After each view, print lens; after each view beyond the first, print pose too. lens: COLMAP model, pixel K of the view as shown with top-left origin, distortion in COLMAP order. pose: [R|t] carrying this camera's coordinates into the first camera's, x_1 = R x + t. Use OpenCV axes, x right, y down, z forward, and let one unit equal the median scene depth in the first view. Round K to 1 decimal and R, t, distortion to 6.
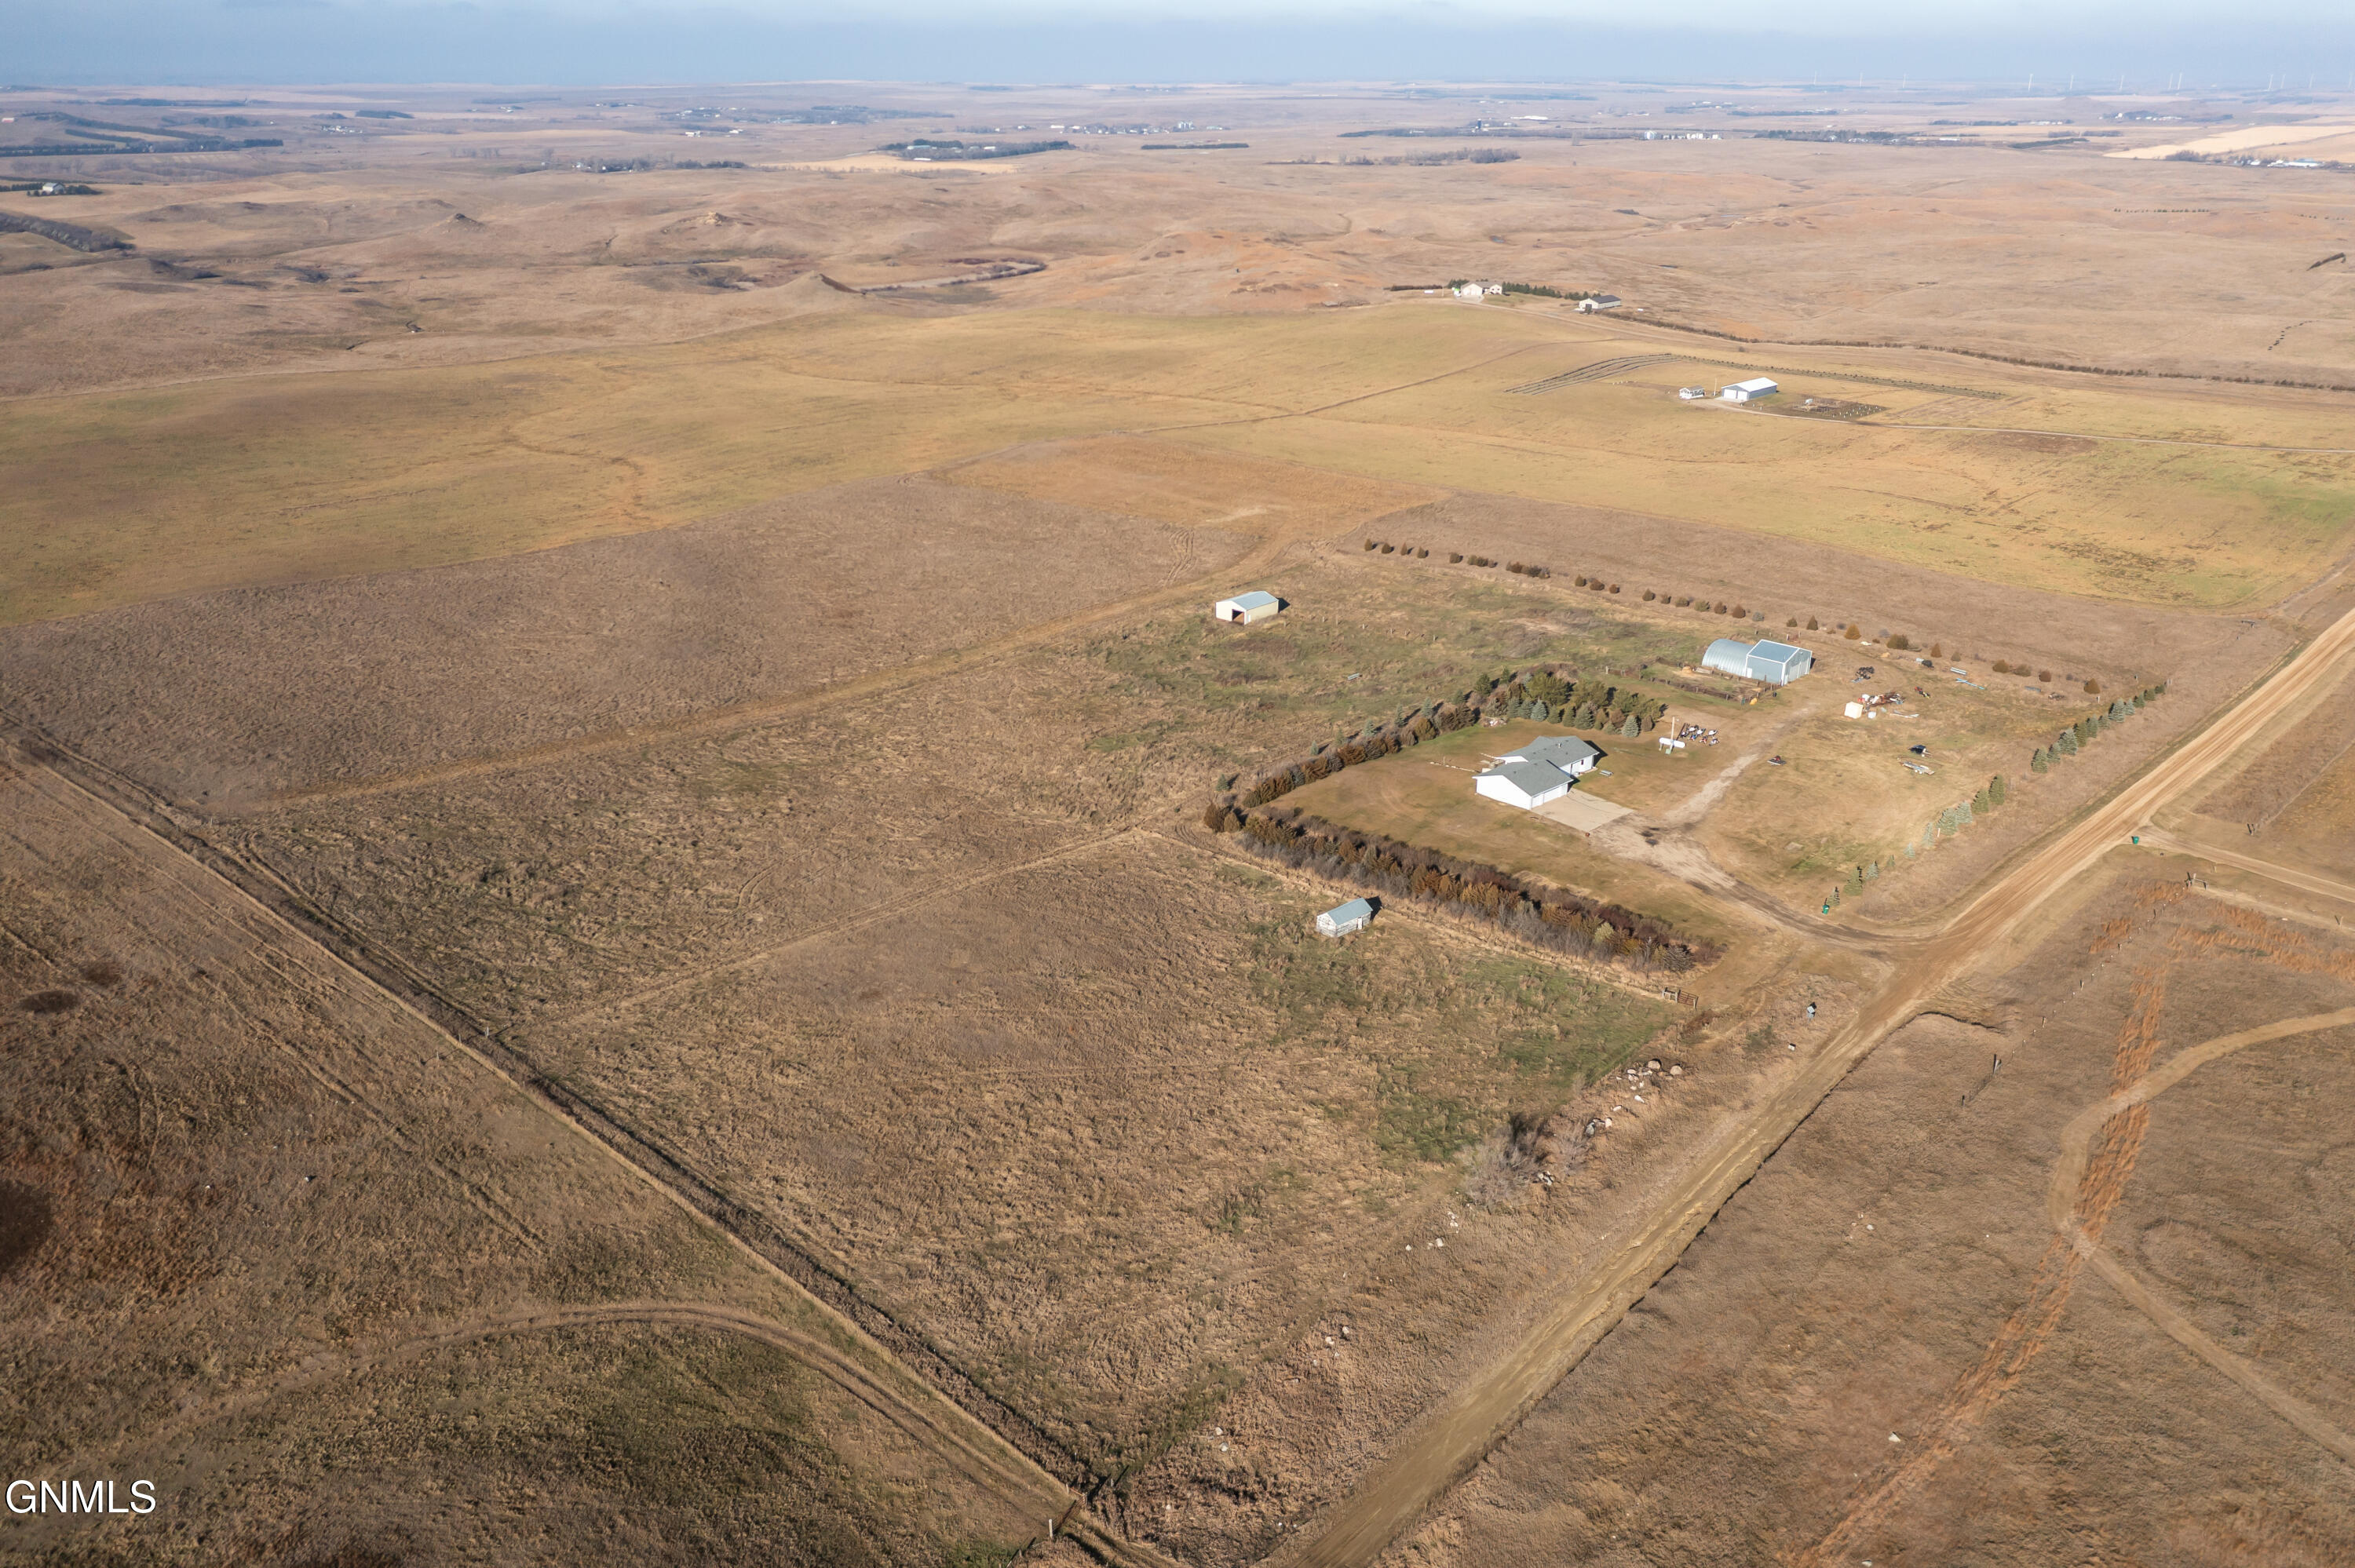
lens RADIAL K [[1817.0, 0, 1177.5], [0, 1817.0, 784.0], [0, 0, 1]] dist [0.001548, -0.000707]
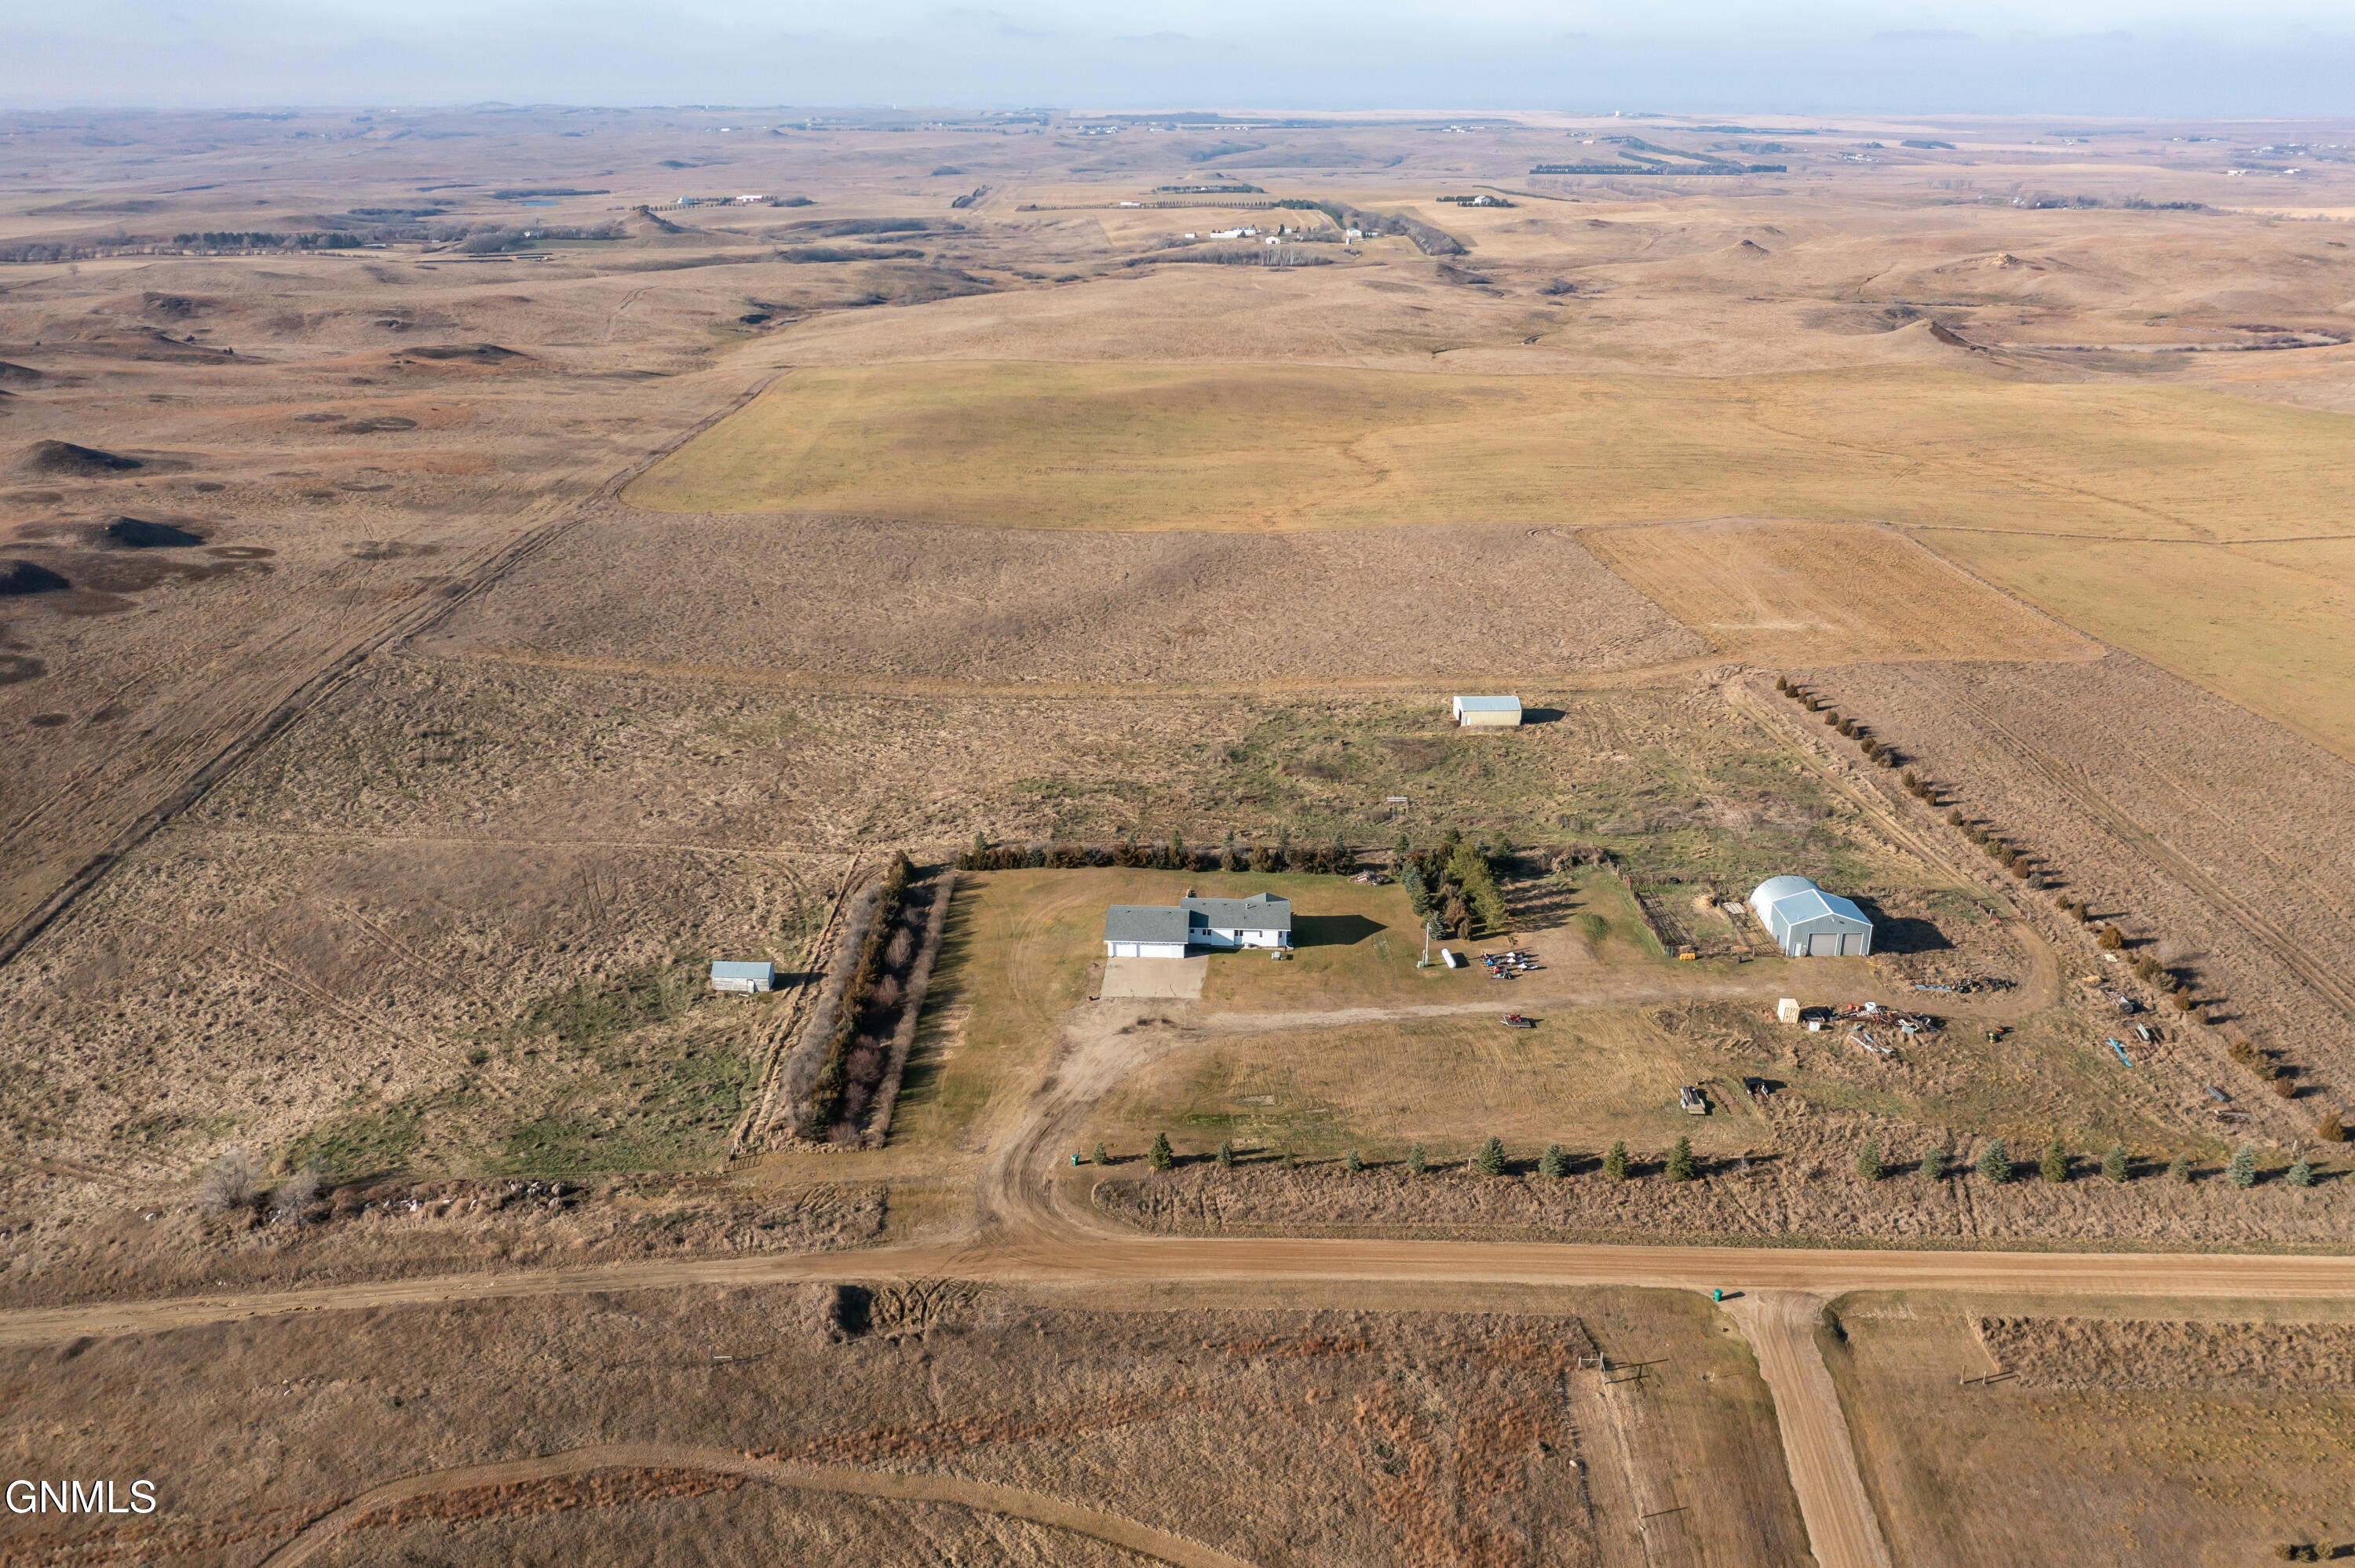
lens RADIAL K [[1860.0, 0, 1177.5], [0, 1860.0, 784.0], [0, 0, 1]] dist [-0.007923, -0.003744]
pose [[0.701874, 0.247462, -0.667934, 0.531543], [-0.261665, 0.961725, 0.081346, -0.097088], [0.662499, 0.117680, 0.739762, 0.259037]]
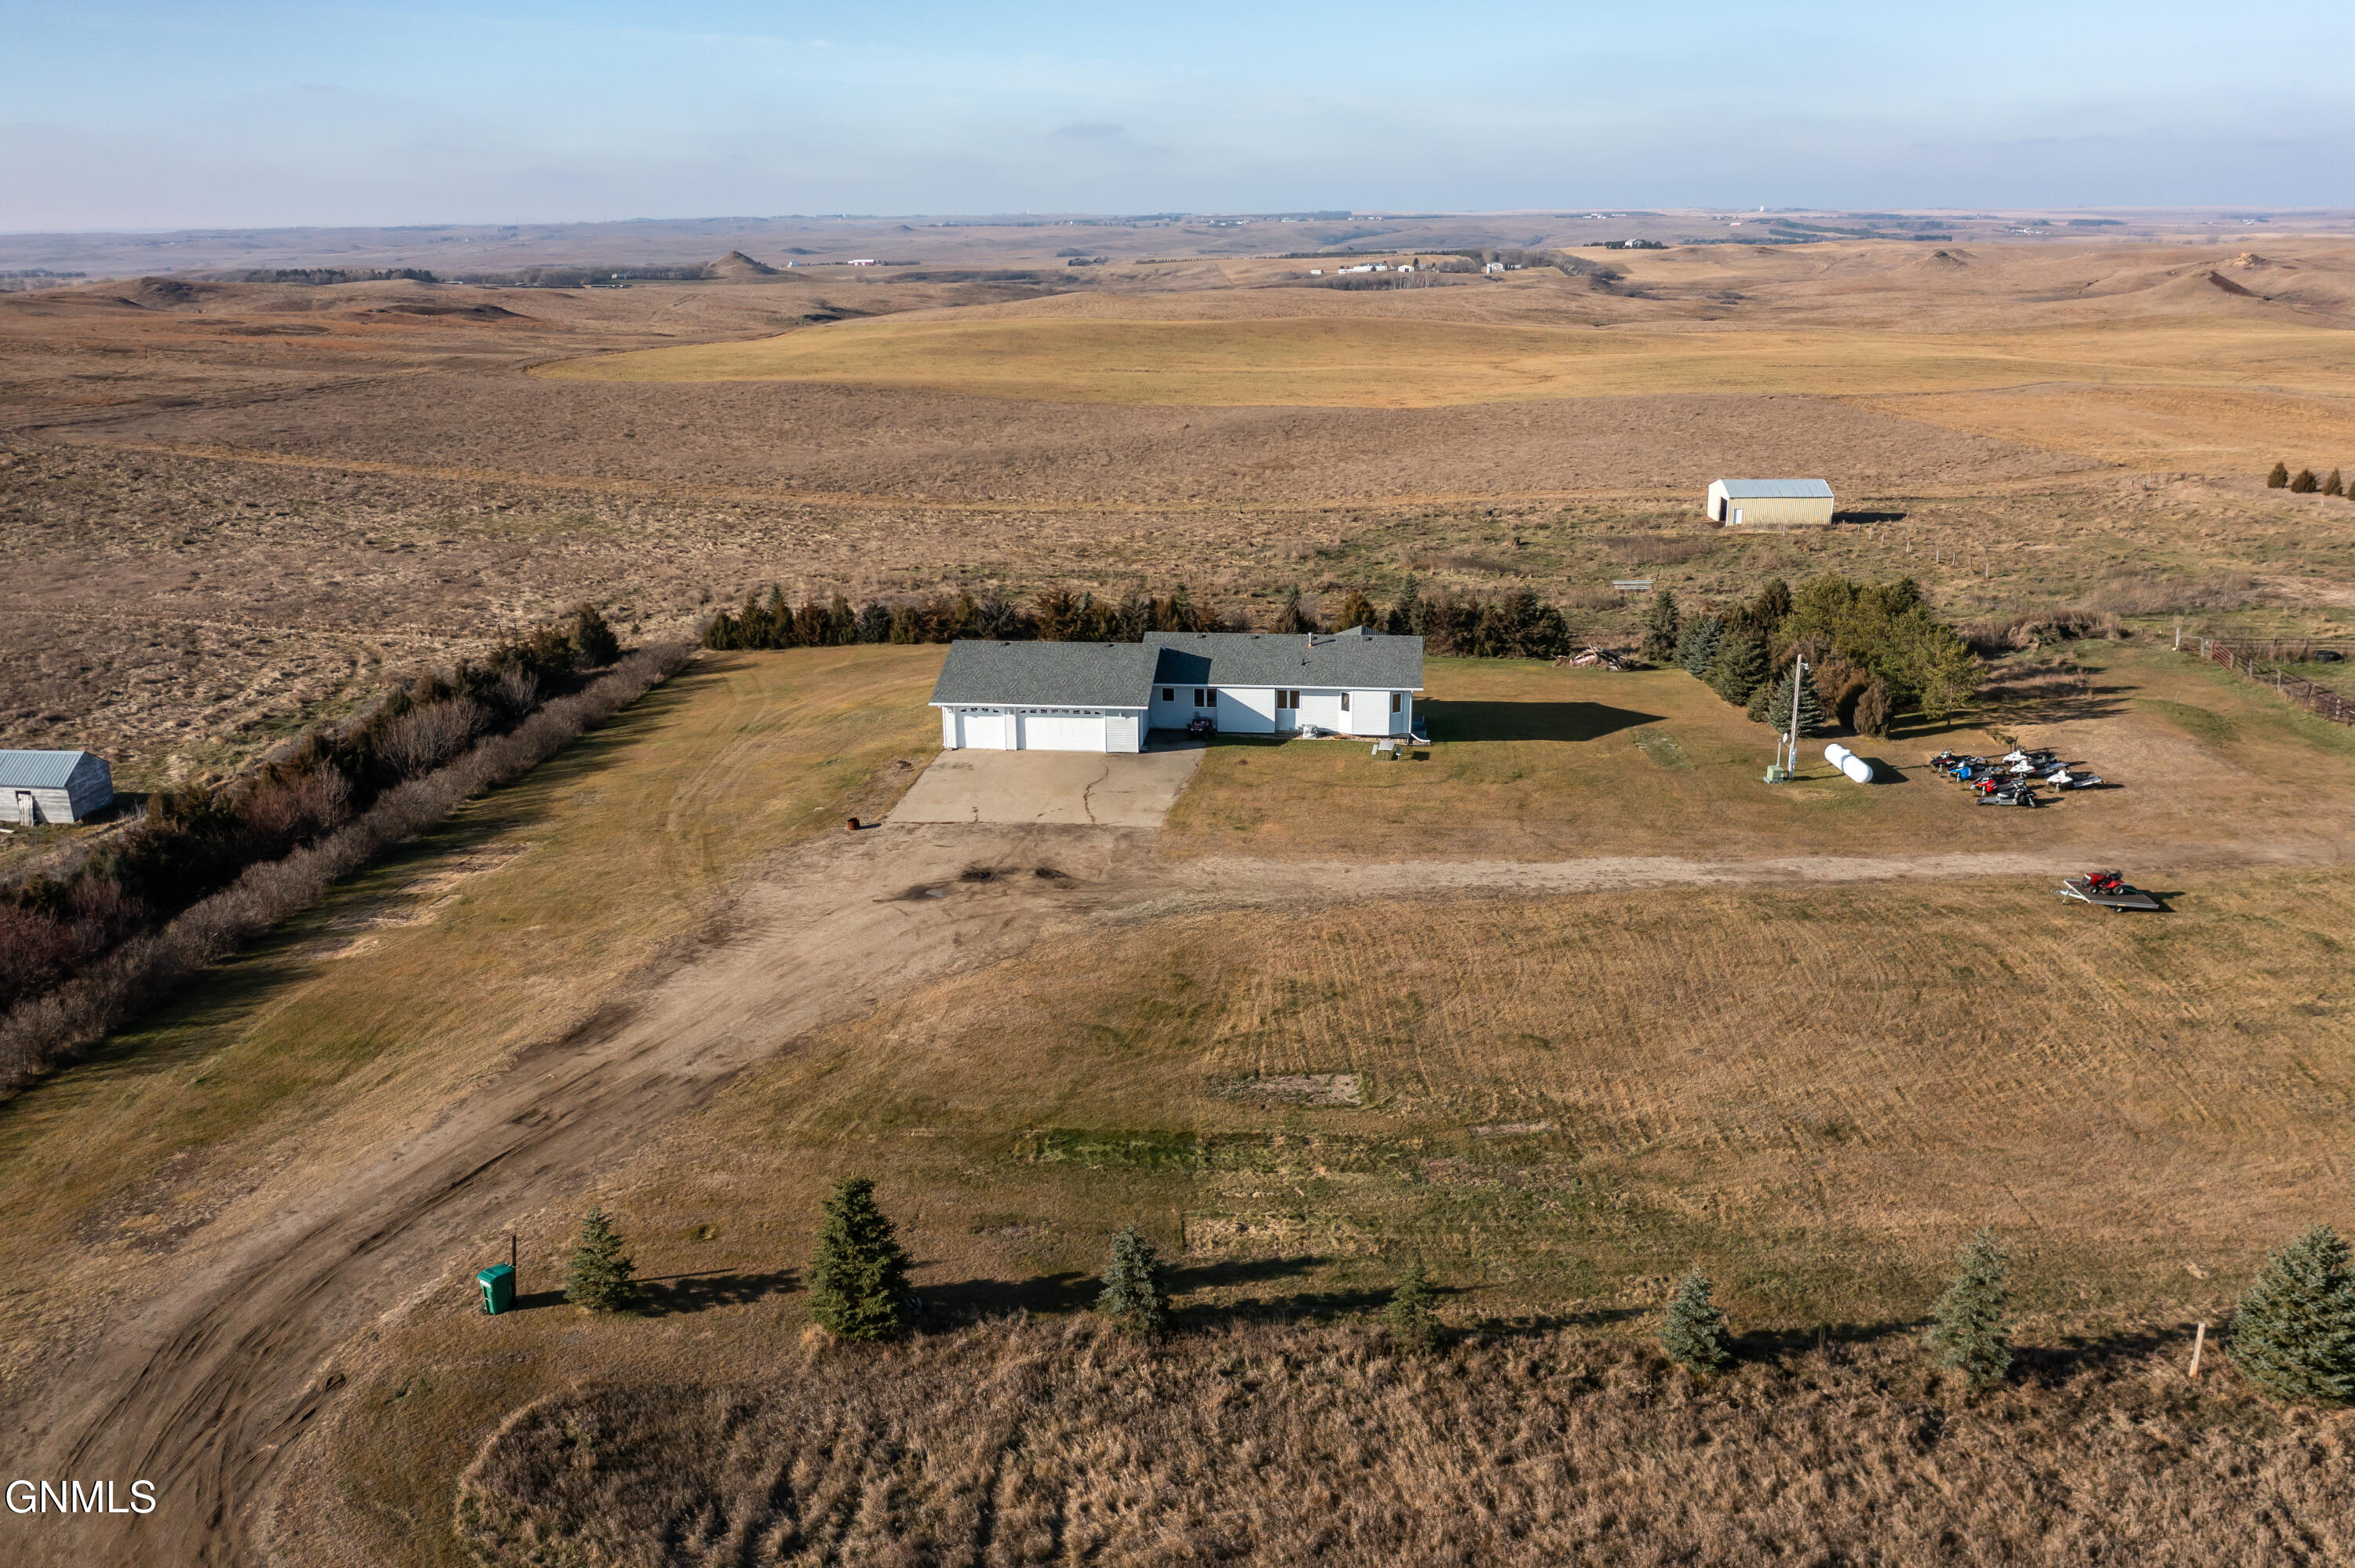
lens RADIAL K [[1875.1, 0, 1177.5], [0, 1875.1, 784.0], [0, 0, 1]] dist [-0.010816, 0.003848]
pose [[0.651091, 0.211307, -0.728992, 0.320093], [-0.265546, 0.963182, 0.042020, -0.003228], [0.711032, 0.166222, 0.683231, 0.554145]]
